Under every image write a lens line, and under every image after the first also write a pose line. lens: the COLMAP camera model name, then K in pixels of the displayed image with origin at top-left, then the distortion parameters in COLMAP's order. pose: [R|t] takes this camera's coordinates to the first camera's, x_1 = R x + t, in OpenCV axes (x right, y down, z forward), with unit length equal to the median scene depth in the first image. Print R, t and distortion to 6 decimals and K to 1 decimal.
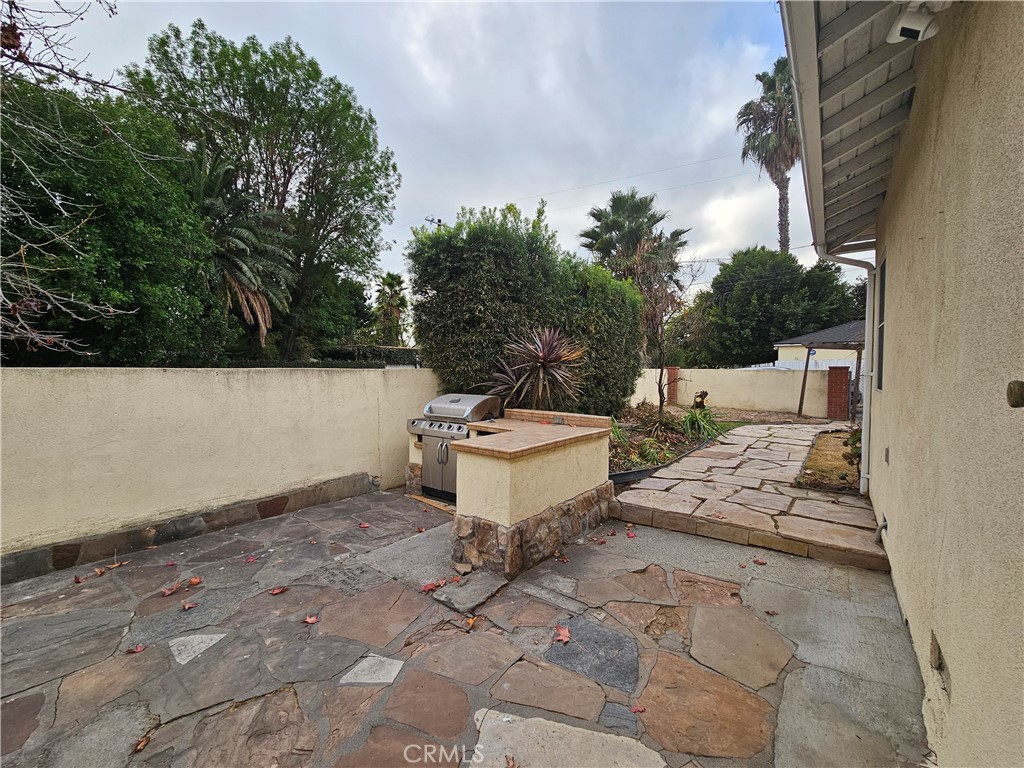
lens RADIAL K [[421.1, 0, 512.7], [0, 421.1, 382.9], [0, 0, 1]] dist [-0.000276, 0.000348]
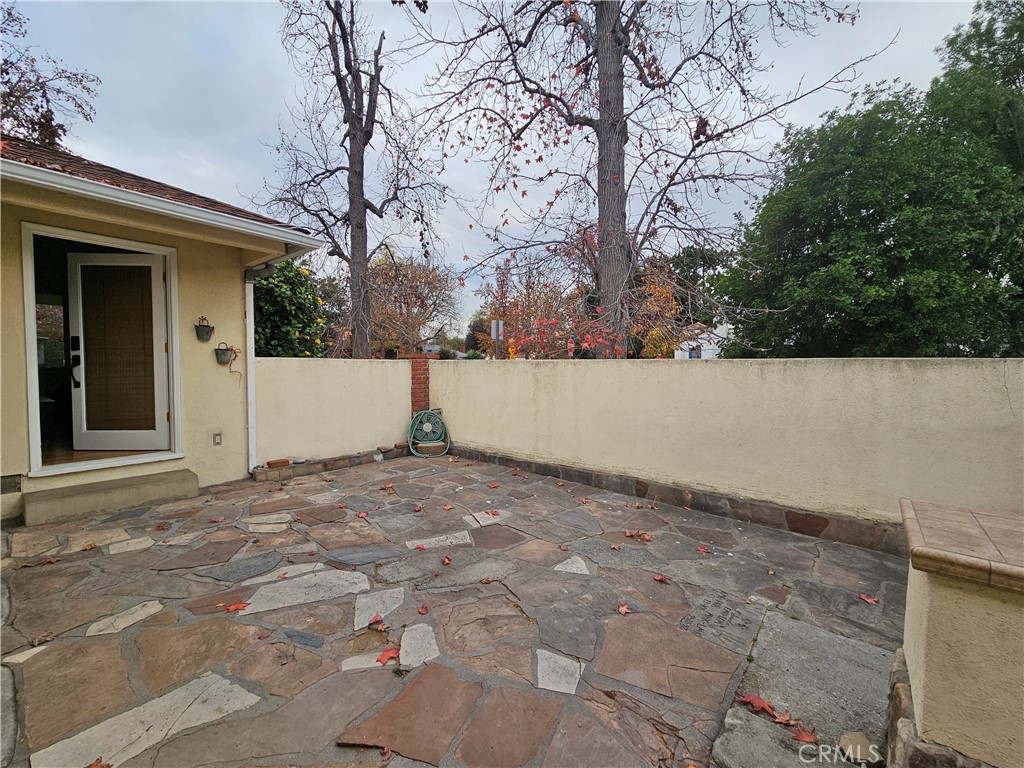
lens RADIAL K [[421.1, 0, 512.9], [0, 421.1, 384.9], [0, 0, 1]] dist [-0.000276, 0.000348]
pose [[-0.042524, 0.045863, -0.998042, 0.350364], [-0.037800, 0.998157, 0.047478, 0.000512], [0.998380, 0.039745, -0.040712, 0.542677]]
